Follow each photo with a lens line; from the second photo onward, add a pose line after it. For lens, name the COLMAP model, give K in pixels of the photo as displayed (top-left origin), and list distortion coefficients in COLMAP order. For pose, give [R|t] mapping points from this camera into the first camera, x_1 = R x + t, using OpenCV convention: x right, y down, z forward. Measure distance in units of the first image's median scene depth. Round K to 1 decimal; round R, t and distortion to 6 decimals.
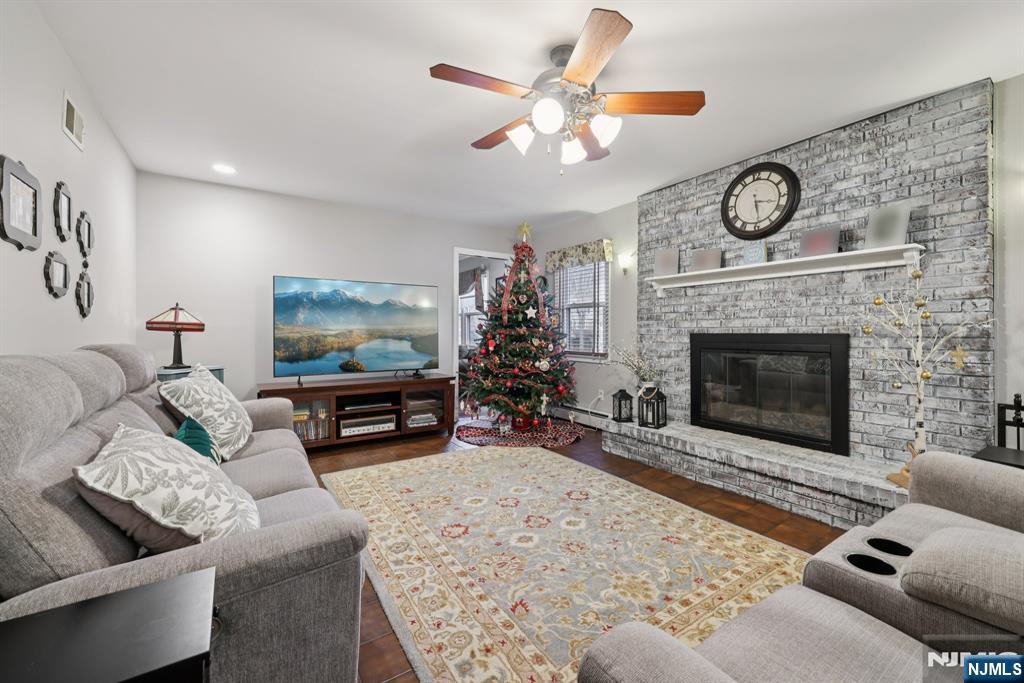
lens RADIAL K [[410.1, 0, 513.4], [0, 410.1, 334.6], [0, 0, 1]] dist [0.000074, 0.000211]
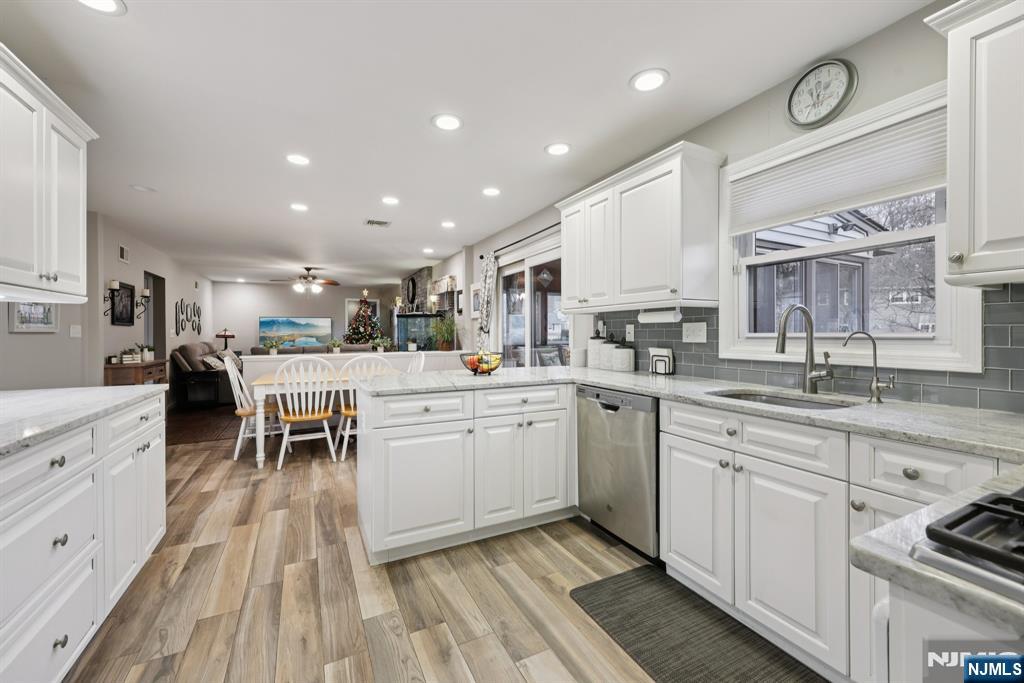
lens RADIAL K [[410.1, 0, 515.1], [0, 410.1, 335.0], [0, 0, 1]] dist [0.000074, 0.000211]
pose [[0.993097, -0.007884, -0.117033, 1.800932], [0.007875, 0.999969, -0.000536, -0.013778], [0.117034, -0.000389, 0.993128, -1.903829]]
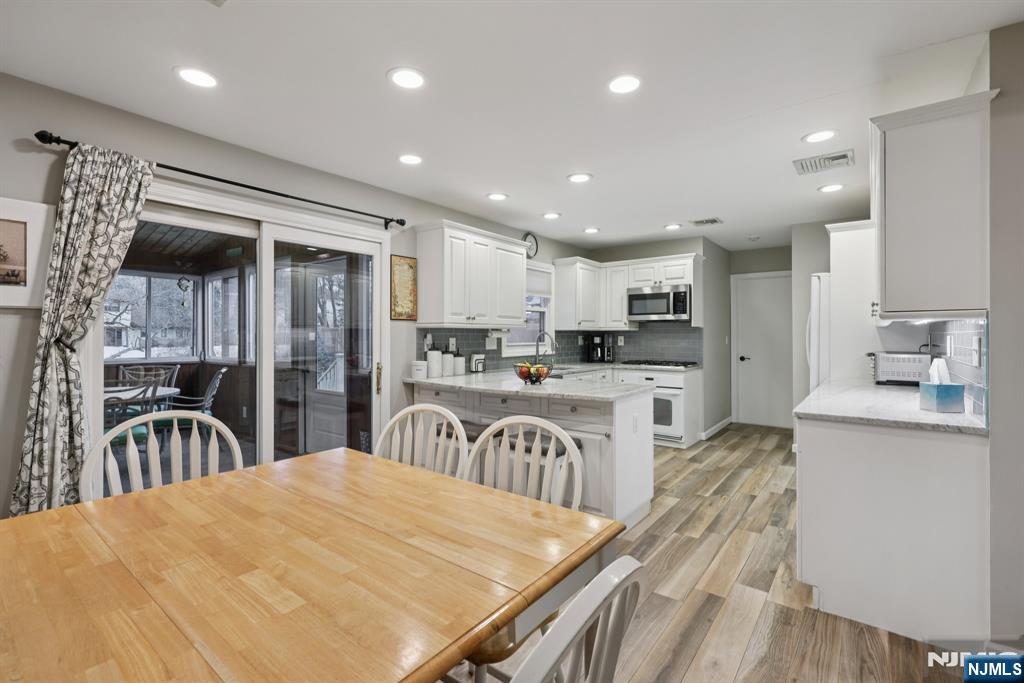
lens RADIAL K [[461.7, 0, 510.7], [0, 461.7, 338.1], [0, 0, 1]] dist [-0.002541, -0.000101]
pose [[-0.311872, -0.010405, 0.950067, 0.470229], [0.003390, 0.999921, 0.012064, -0.056327], [-0.950118, 0.006983, -0.311812, -0.516561]]
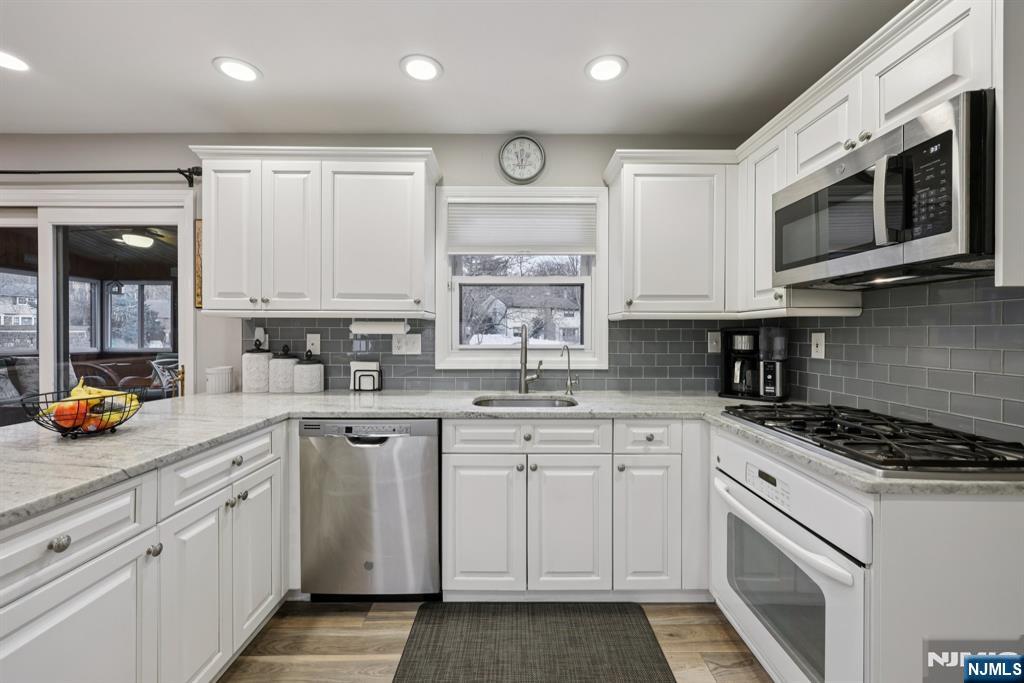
lens RADIAL K [[410.1, 0, 516.6], [0, 410.1, 335.7], [0, 0, 1]] dist [0.000074, 0.000211]
pose [[0.555594, -0.007636, 0.831419, 1.491334], [0.003624, 0.999971, 0.006762, -0.039704], [-0.831446, -0.000744, 0.555605, -1.645383]]
